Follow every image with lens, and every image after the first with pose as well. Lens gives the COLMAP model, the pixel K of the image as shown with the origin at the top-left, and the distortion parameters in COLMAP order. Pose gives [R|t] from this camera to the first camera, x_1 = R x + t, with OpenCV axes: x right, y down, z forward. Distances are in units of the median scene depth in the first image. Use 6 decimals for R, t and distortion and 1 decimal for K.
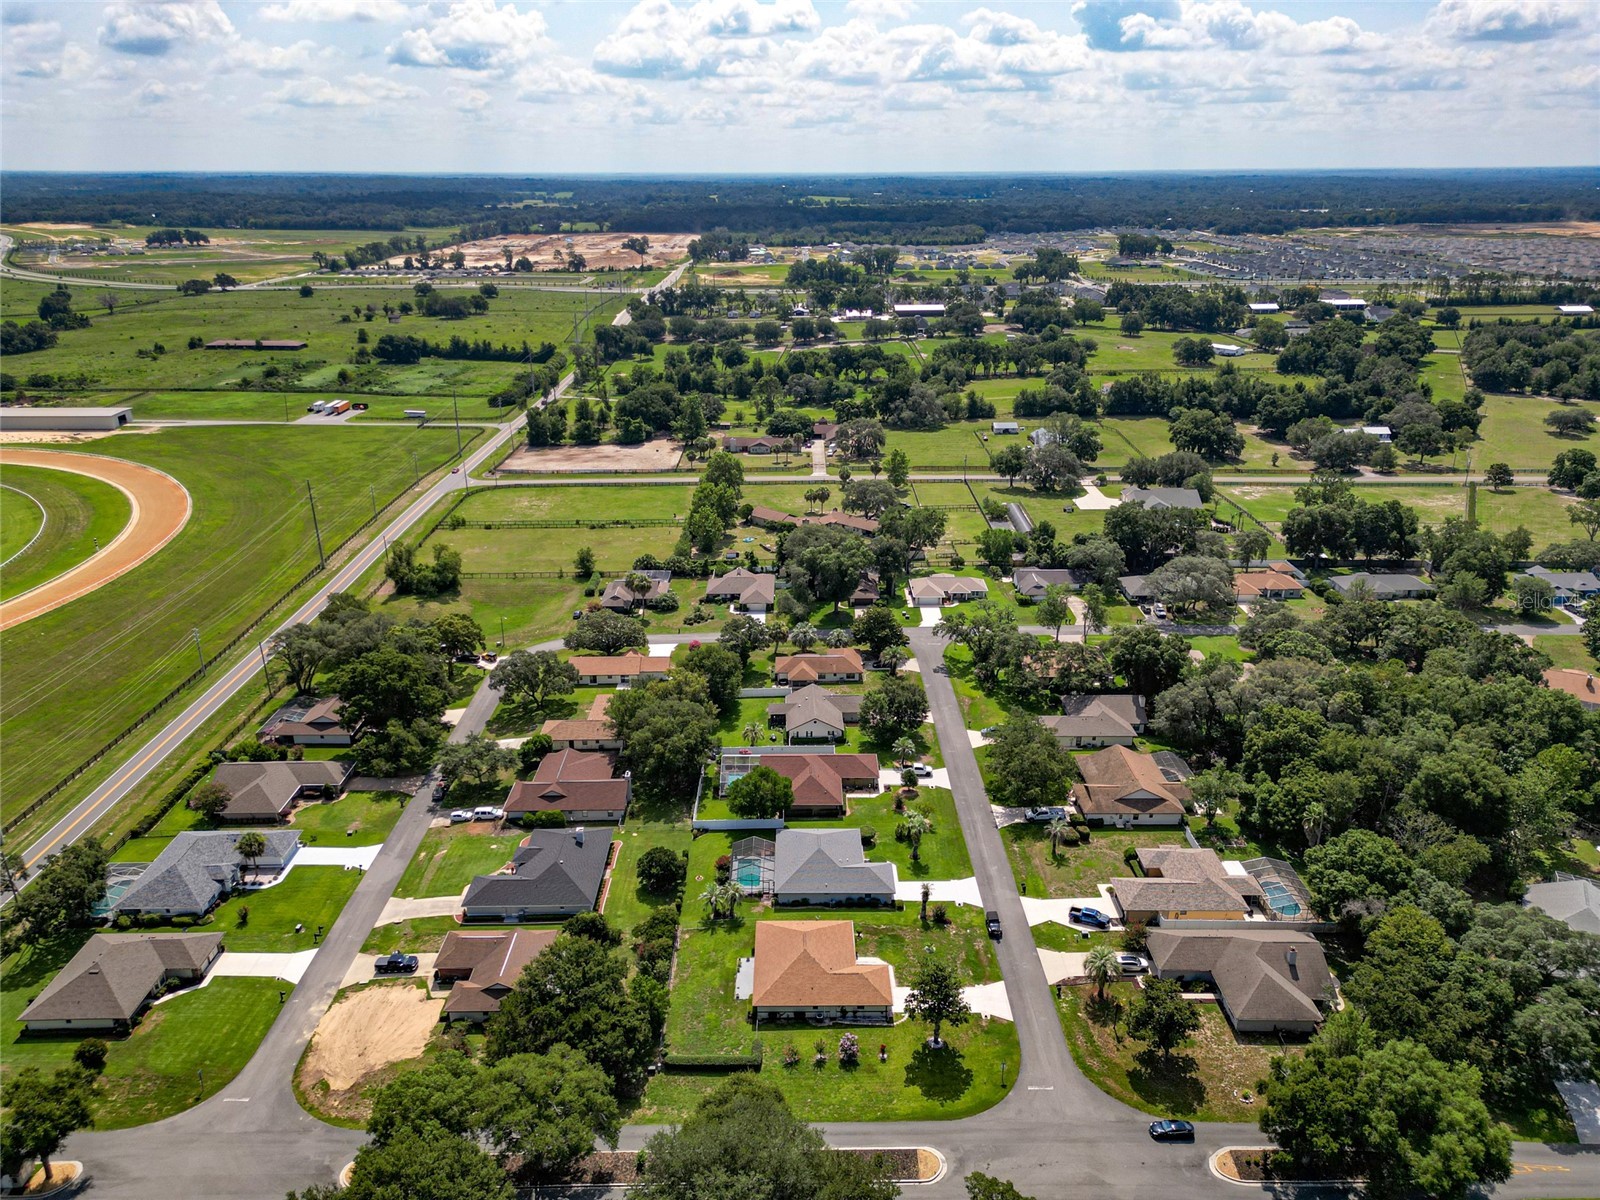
lens RADIAL K [[1117.6, 0, 800.0], [0, 1117.6, 600.0], [0, 0, 1]] dist [0.069342, -0.052897]
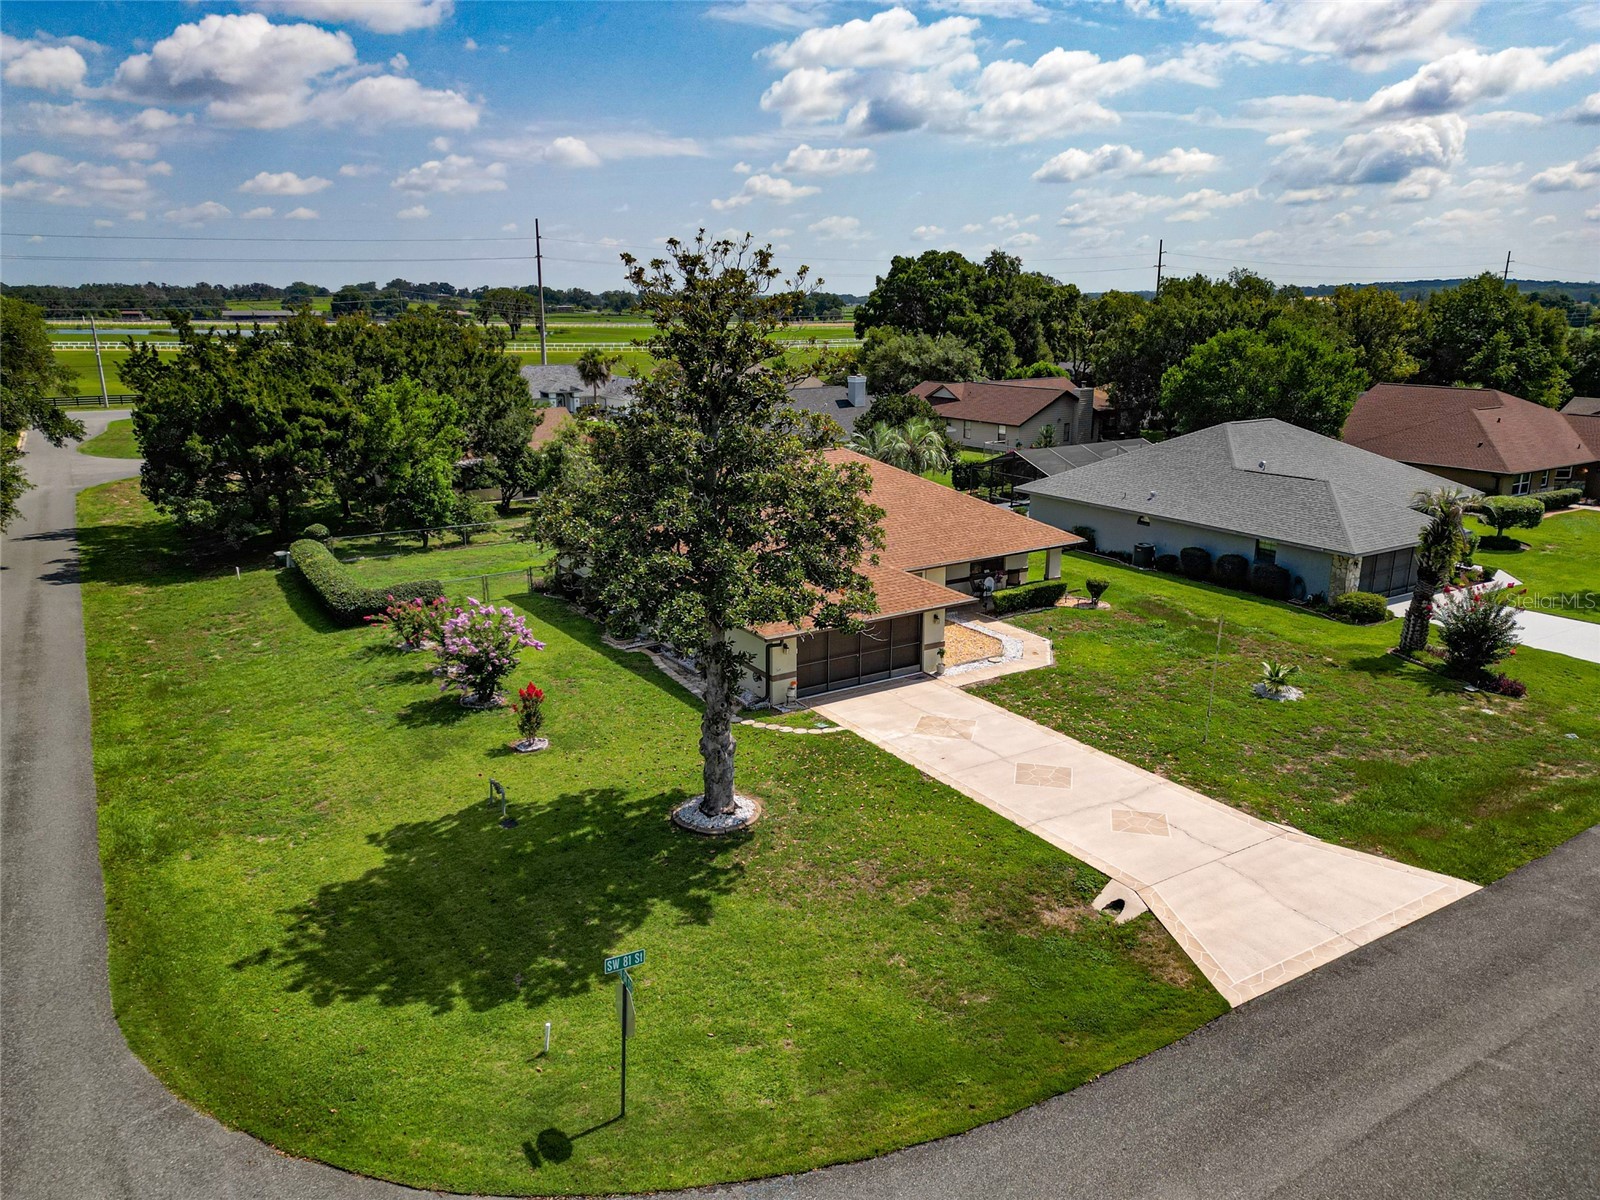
lens RADIAL K [[1098.2, 0, 801.1], [0, 1098.2, 641.4], [0, 0, 1]] dist [0.088962, -0.070851]
pose [[0.533437, 0.250081, -0.808025, 0.224245], [-0.301237, 0.948826, 0.094789, 0.293107], [0.790380, 0.192843, 0.581473, 0.767922]]
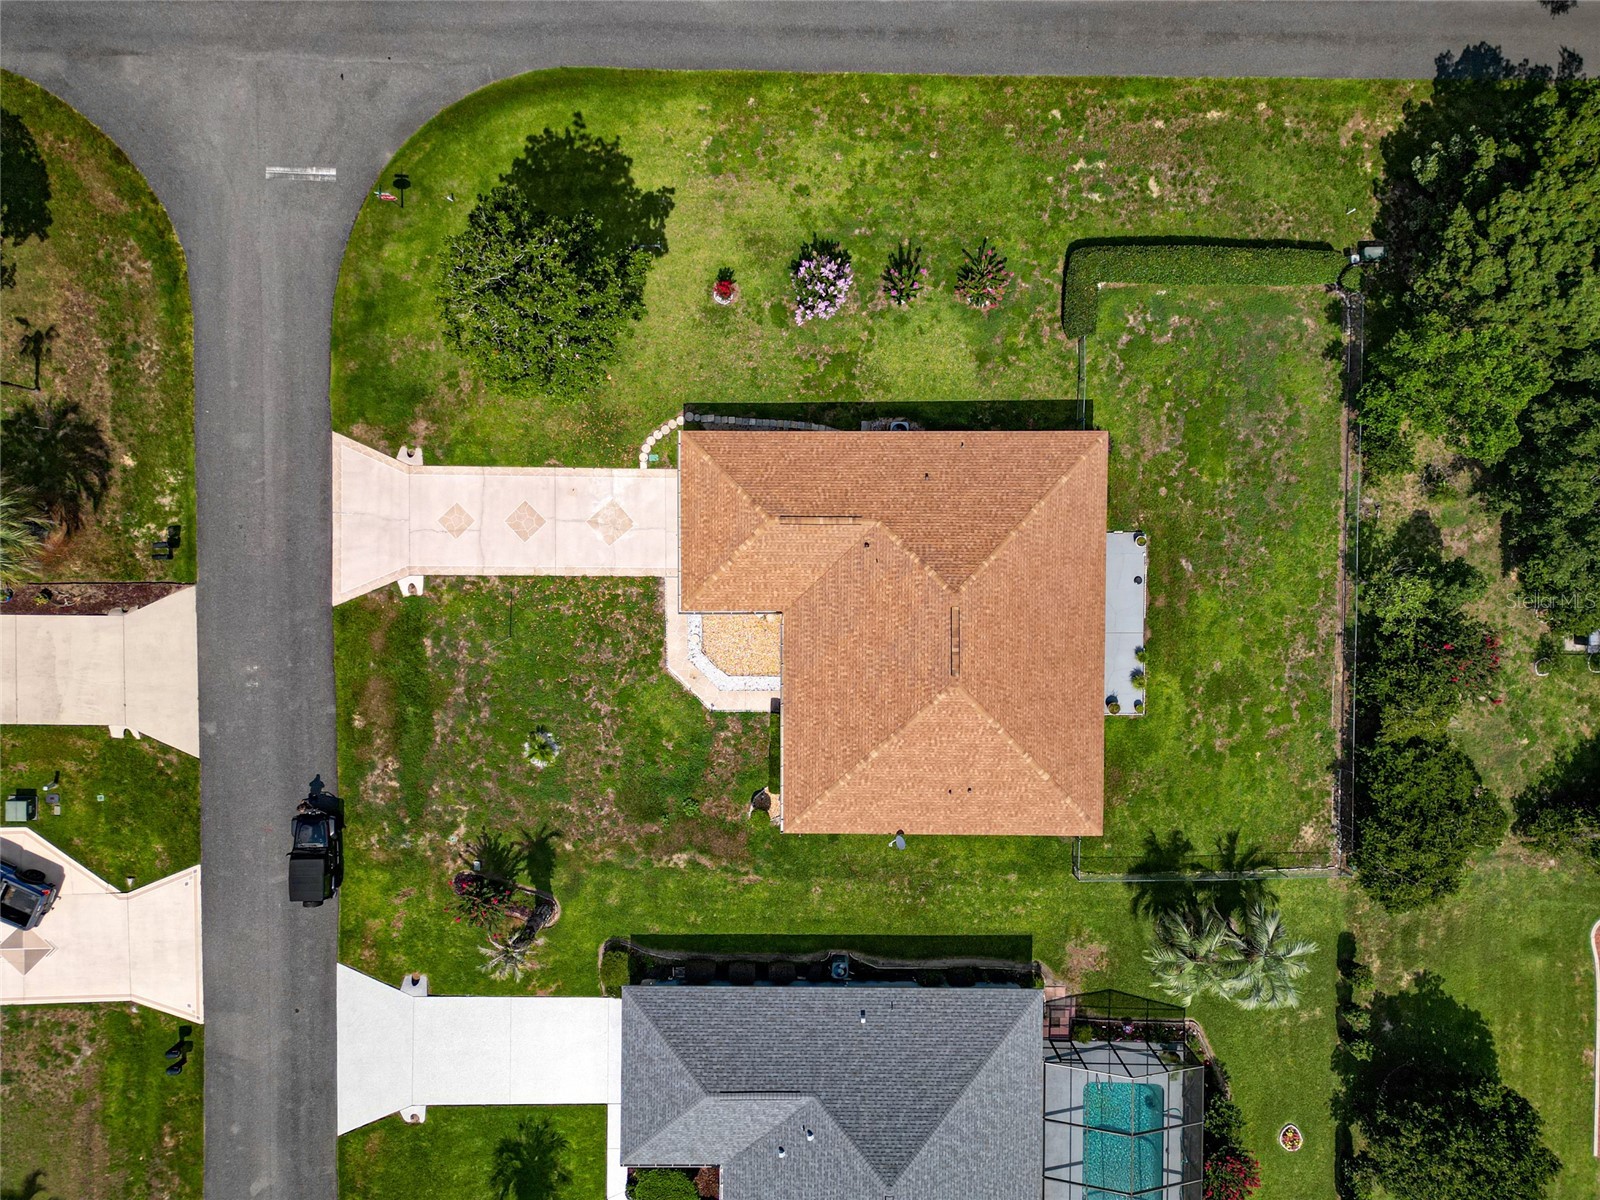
lens RADIAL K [[1117.6, 0, 800.0], [0, 1117.6, 600.0], [0, 0, 1]] dist [0.069342, -0.052897]
pose [[-0.999888, -0.011987, -0.008958, 0.043407], [-0.003595, -0.388638, 0.921383, 0.031584], [-0.014526, 0.921312, 0.388552, 0.798578]]
